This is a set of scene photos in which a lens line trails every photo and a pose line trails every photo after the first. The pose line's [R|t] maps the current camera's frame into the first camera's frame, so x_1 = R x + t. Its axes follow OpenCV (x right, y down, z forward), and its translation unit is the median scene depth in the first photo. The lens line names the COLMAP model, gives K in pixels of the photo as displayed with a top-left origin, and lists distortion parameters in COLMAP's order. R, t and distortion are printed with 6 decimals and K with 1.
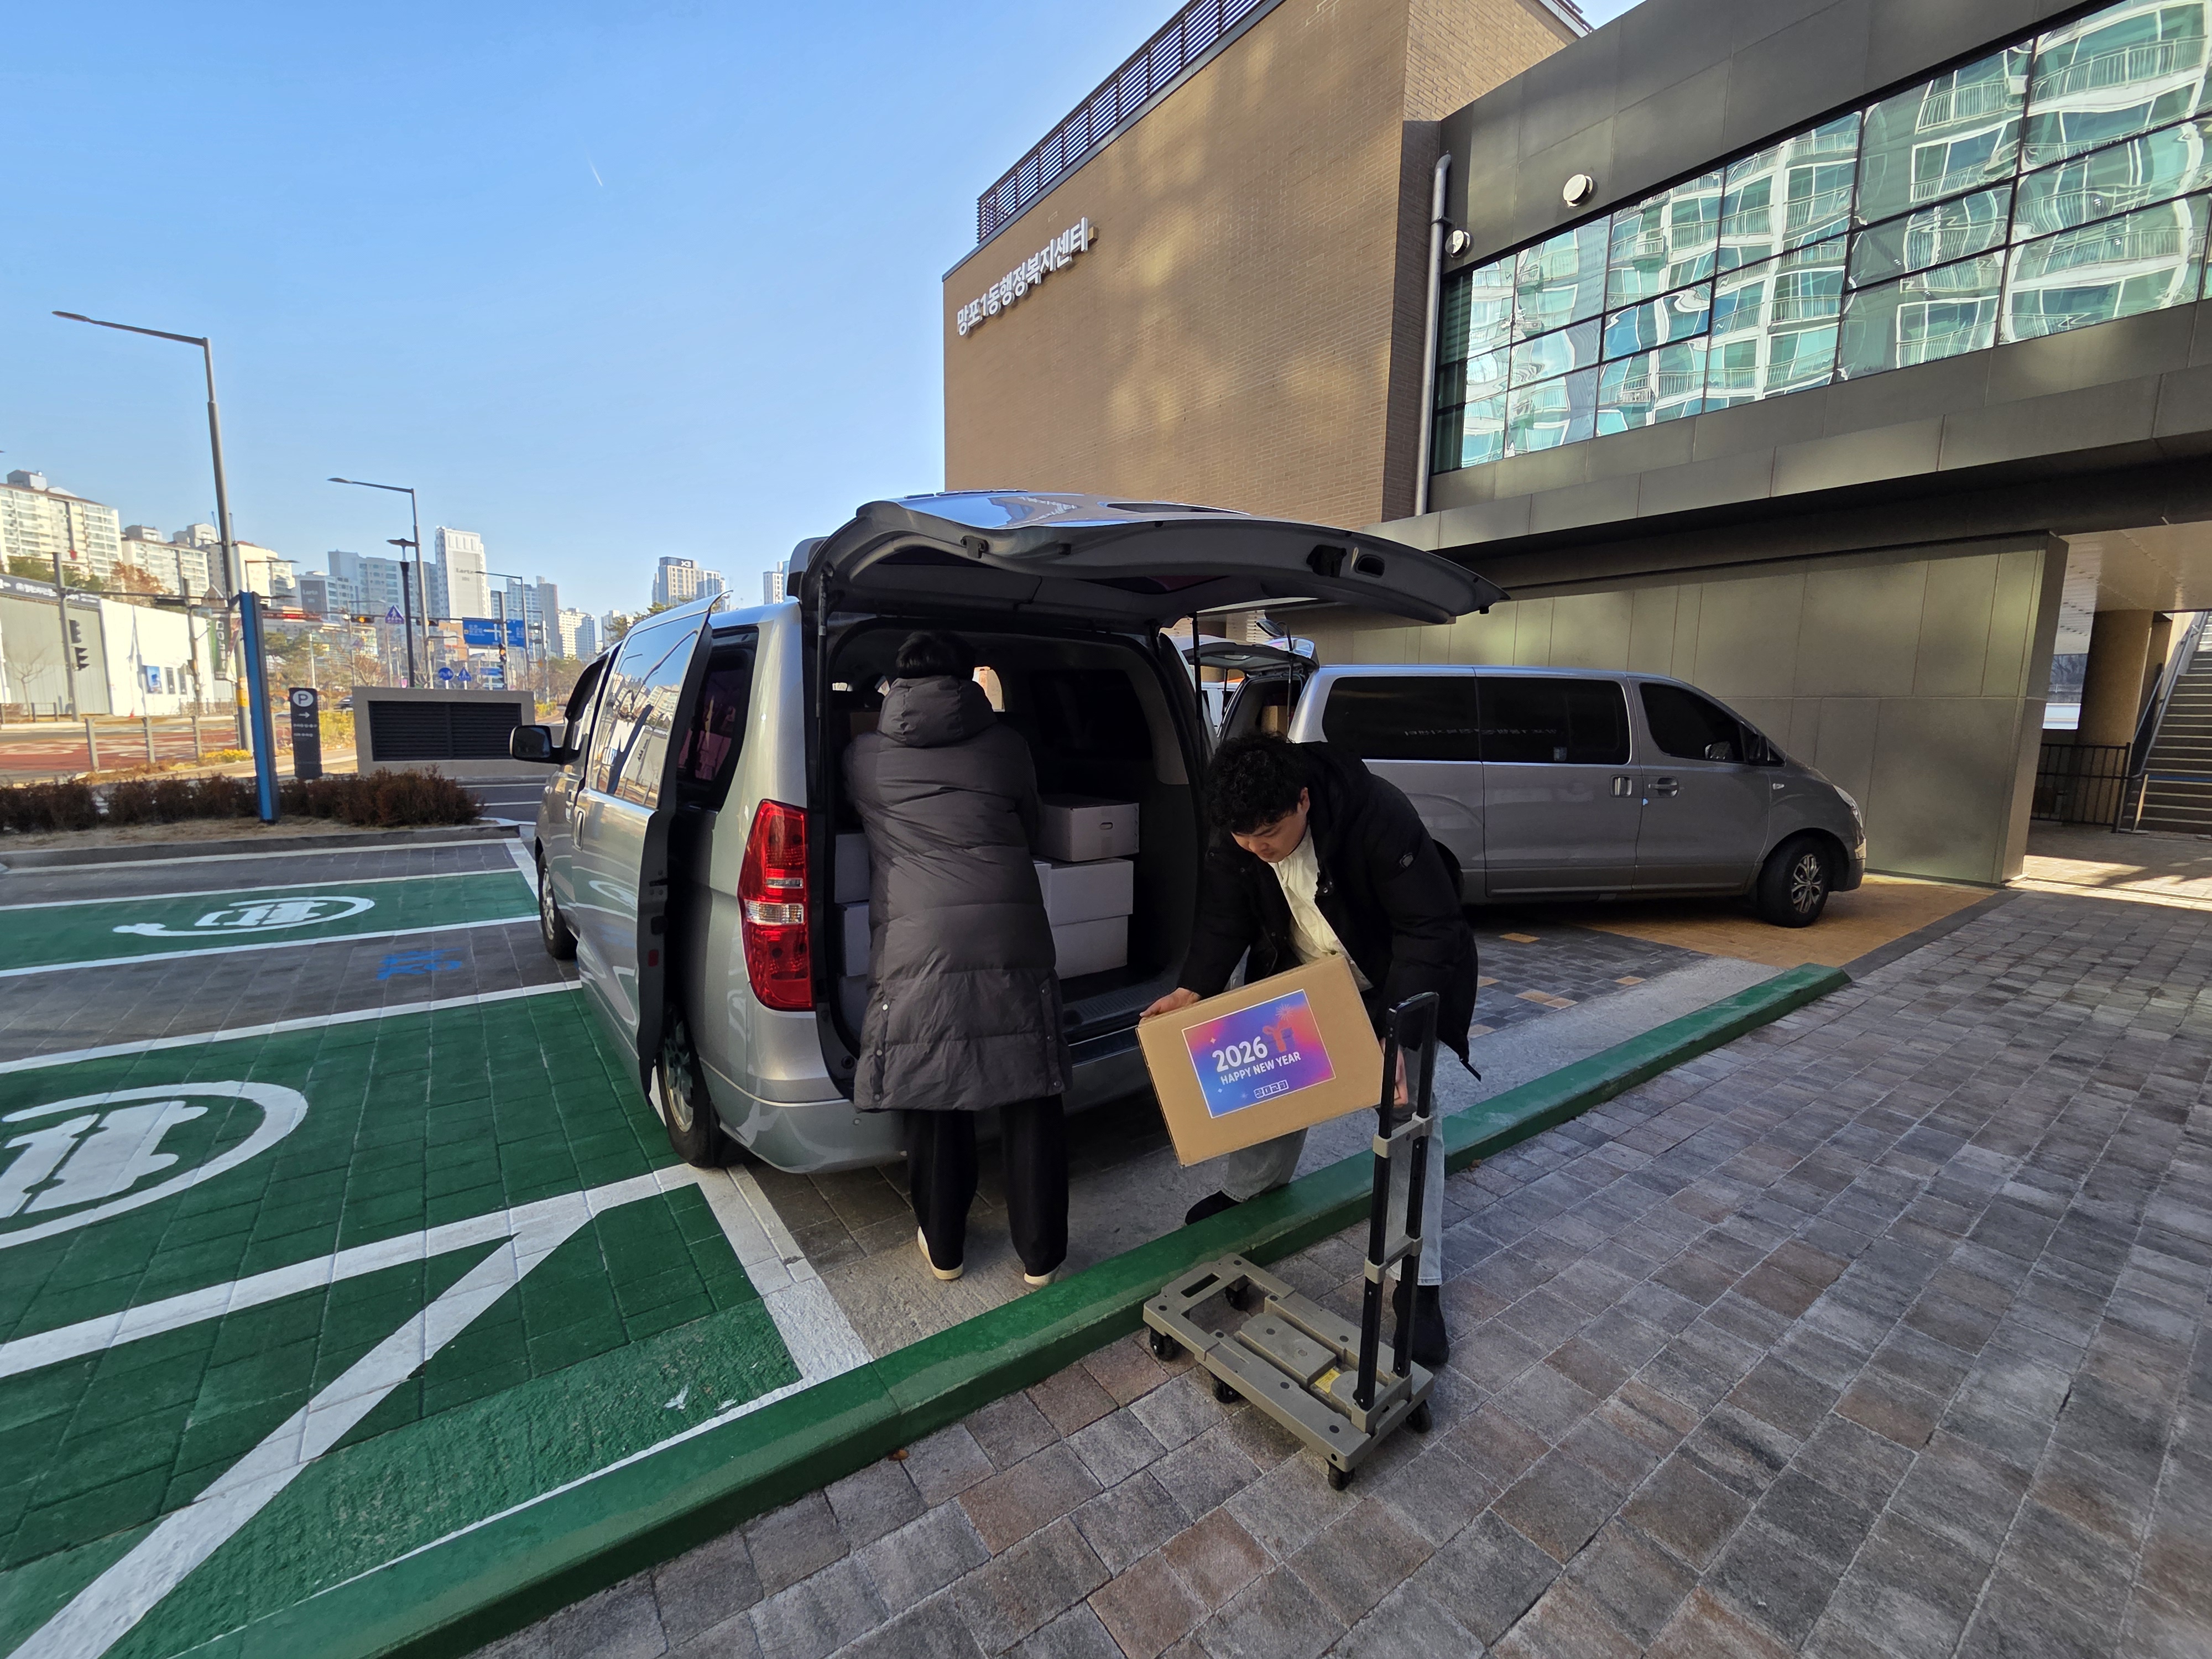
lens RADIAL K [[906.3, 0, 1106.0], [0, 906.3, 829.5], [0, 0, 1]] dist [-0.000463, 0.000098]
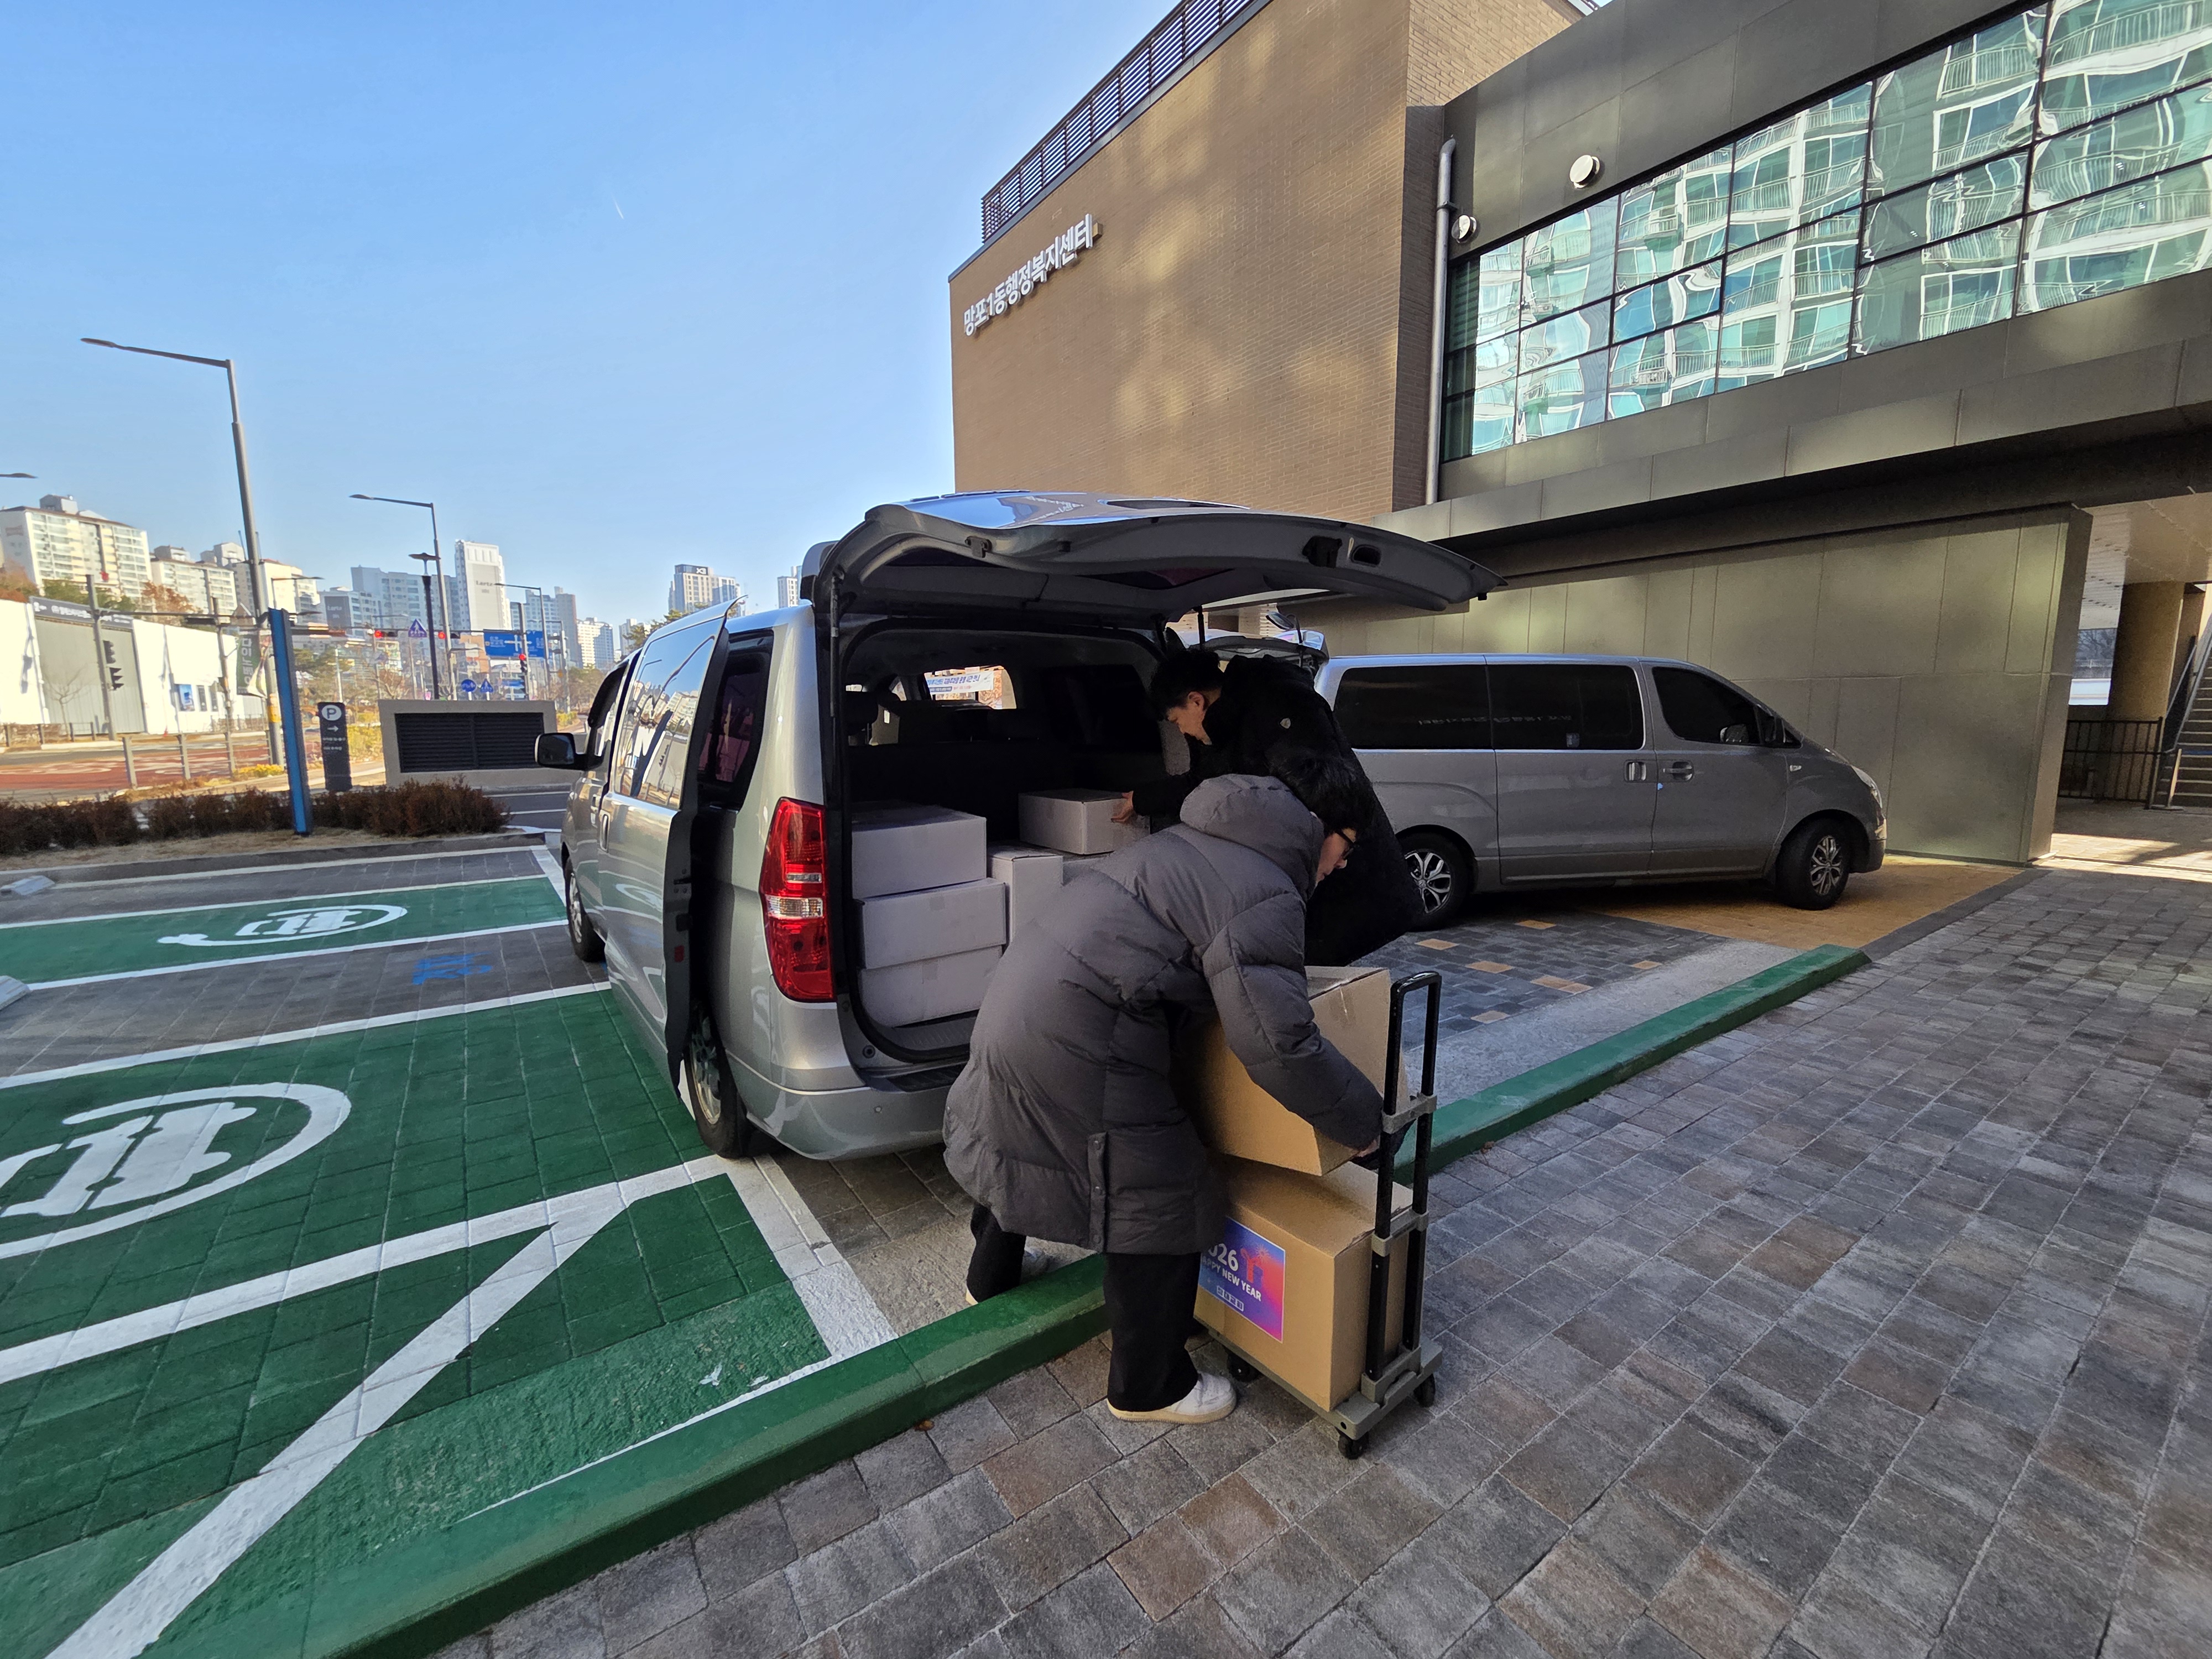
lens RADIAL K [[906.0, 0, 1106.4], [0, 906.0, 832.6], [0, 0, 1]] dist [-0.000337, 0.000224]
pose [[0.999639, -0.019284, -0.018735, 0.004244], [0.019404, 0.999792, 0.006291, 0.002771], [0.018610, -0.006652, 0.999805, -0.010364]]
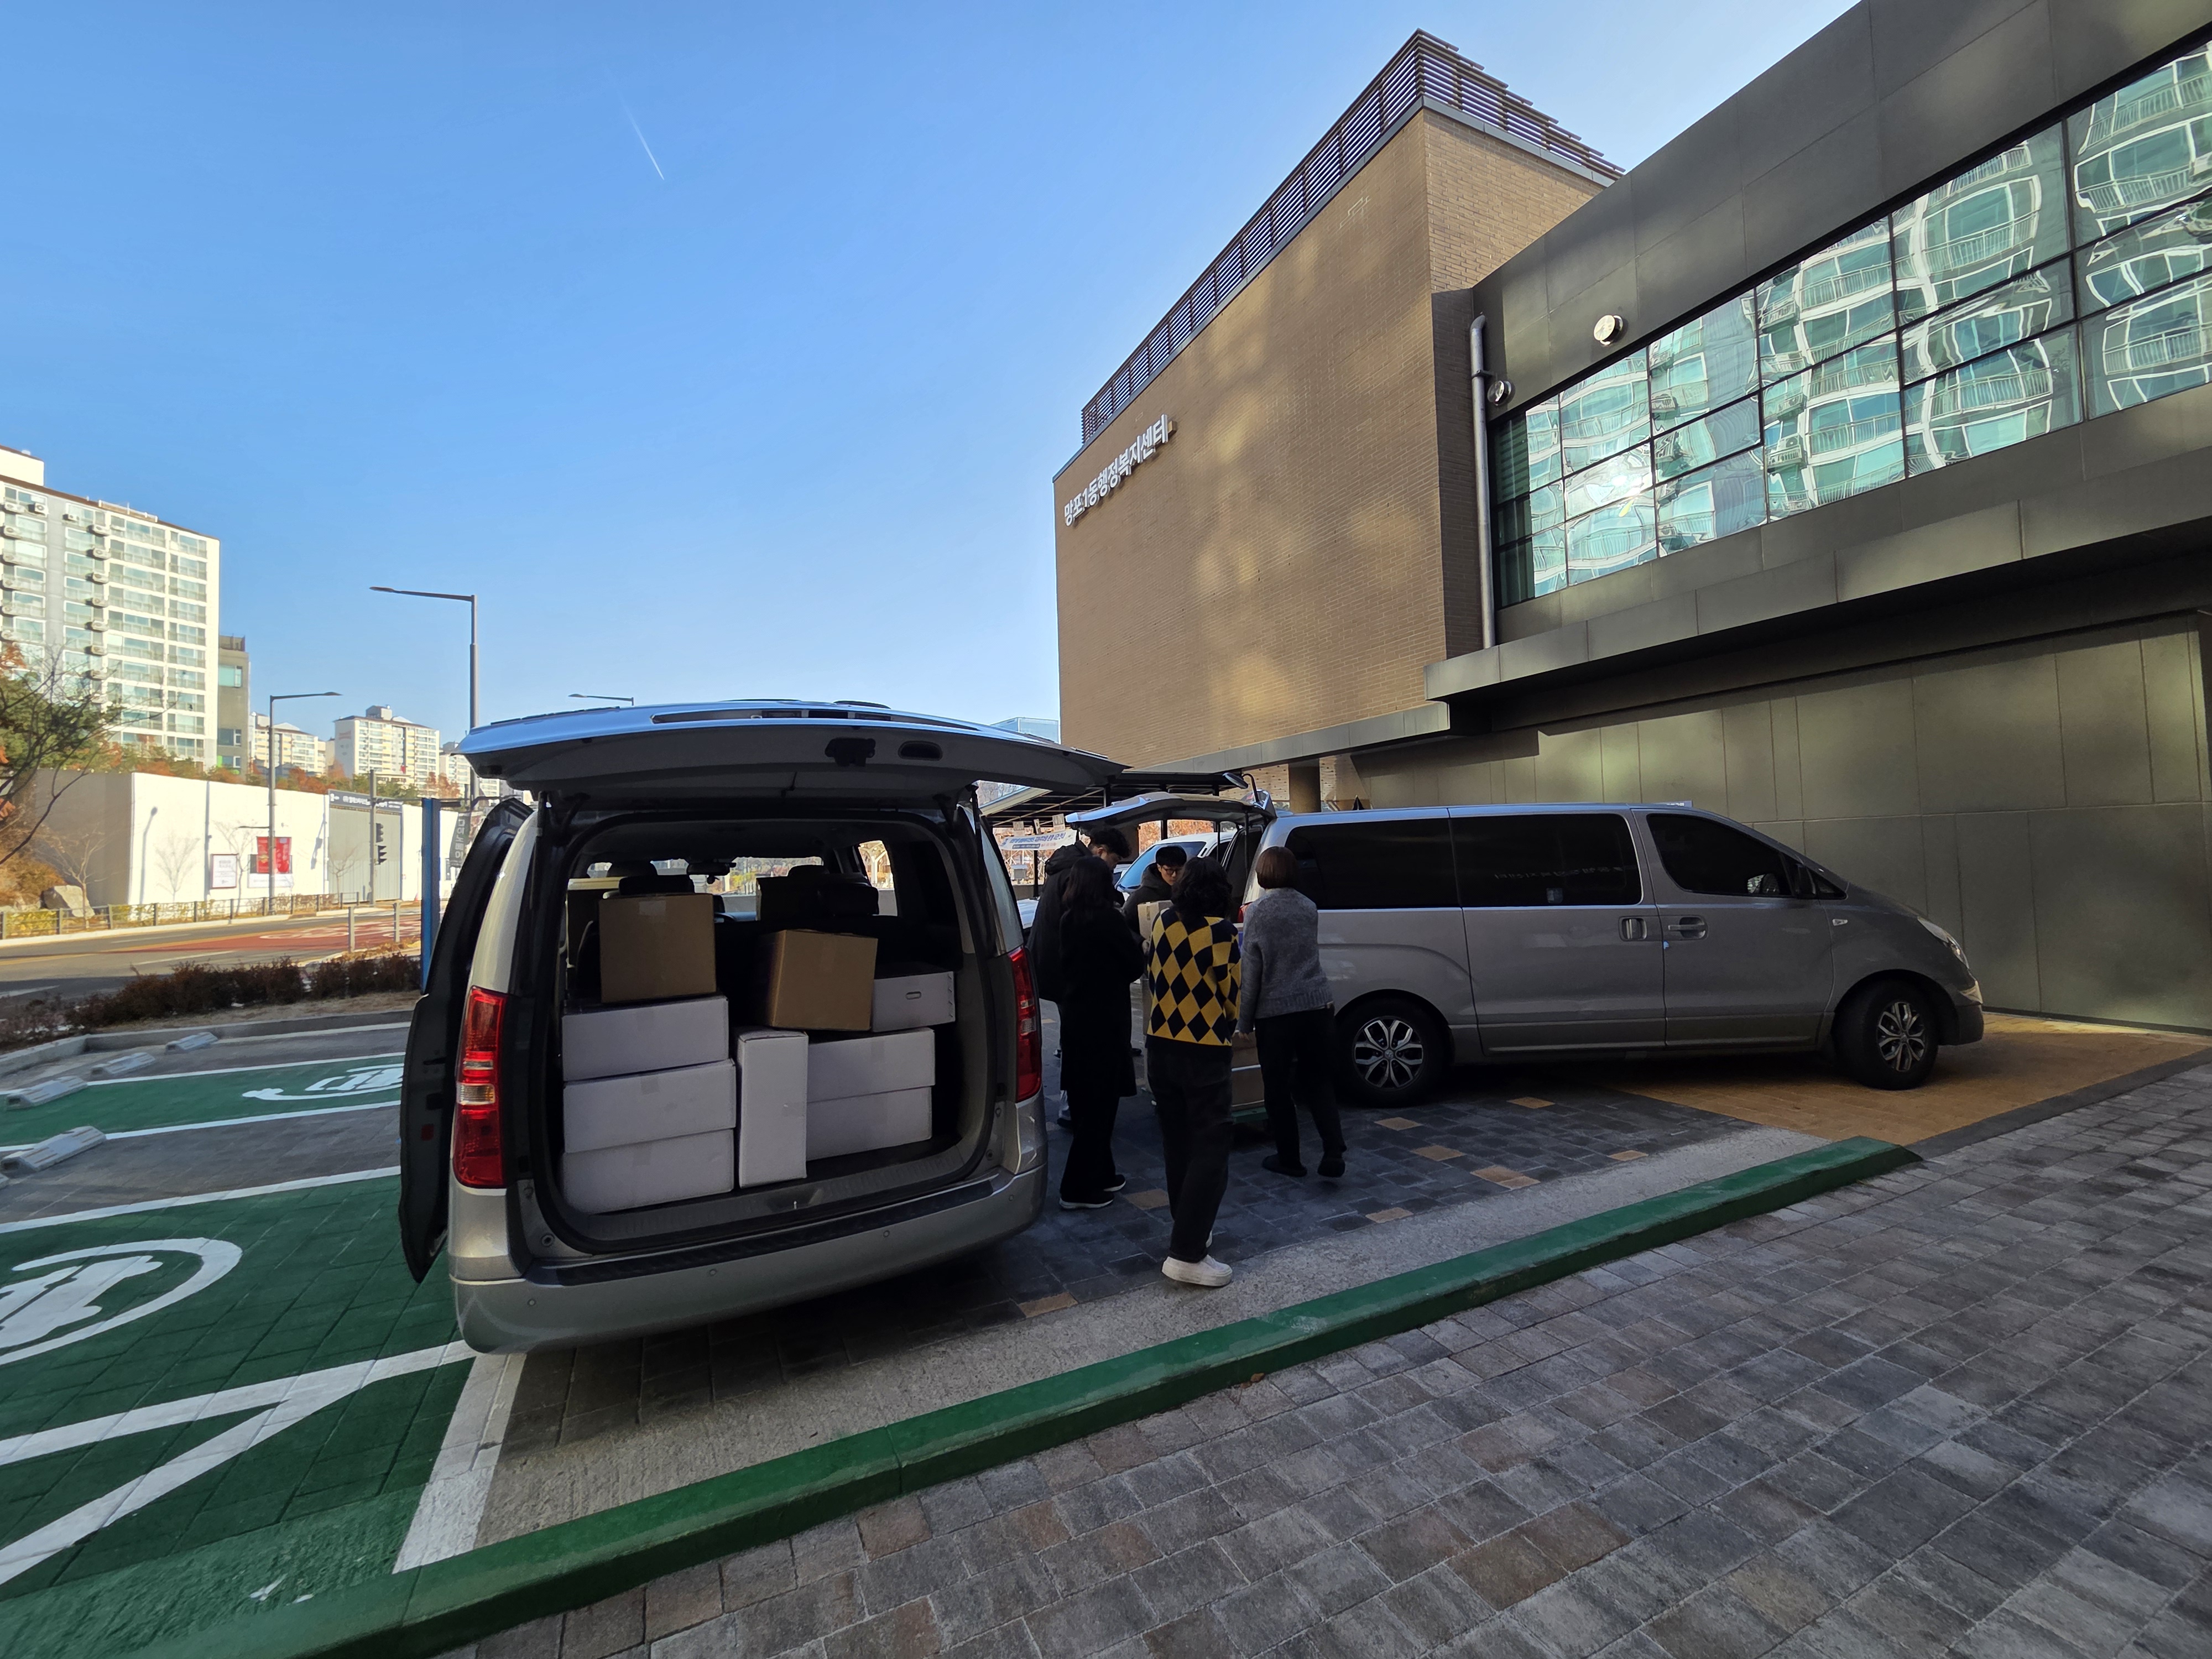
lens RADIAL K [[906.5, 0, 1110.7], [0, 906.5, 831.3], [0, 0, 1]] dist [0.000295, 0.000536]
pose [[0.982917, -0.051513, -0.176692, 0.263352], [0.022445, 0.986417, -0.162722, -0.009520], [0.182674, 0.155977, 0.970722, 0.018729]]
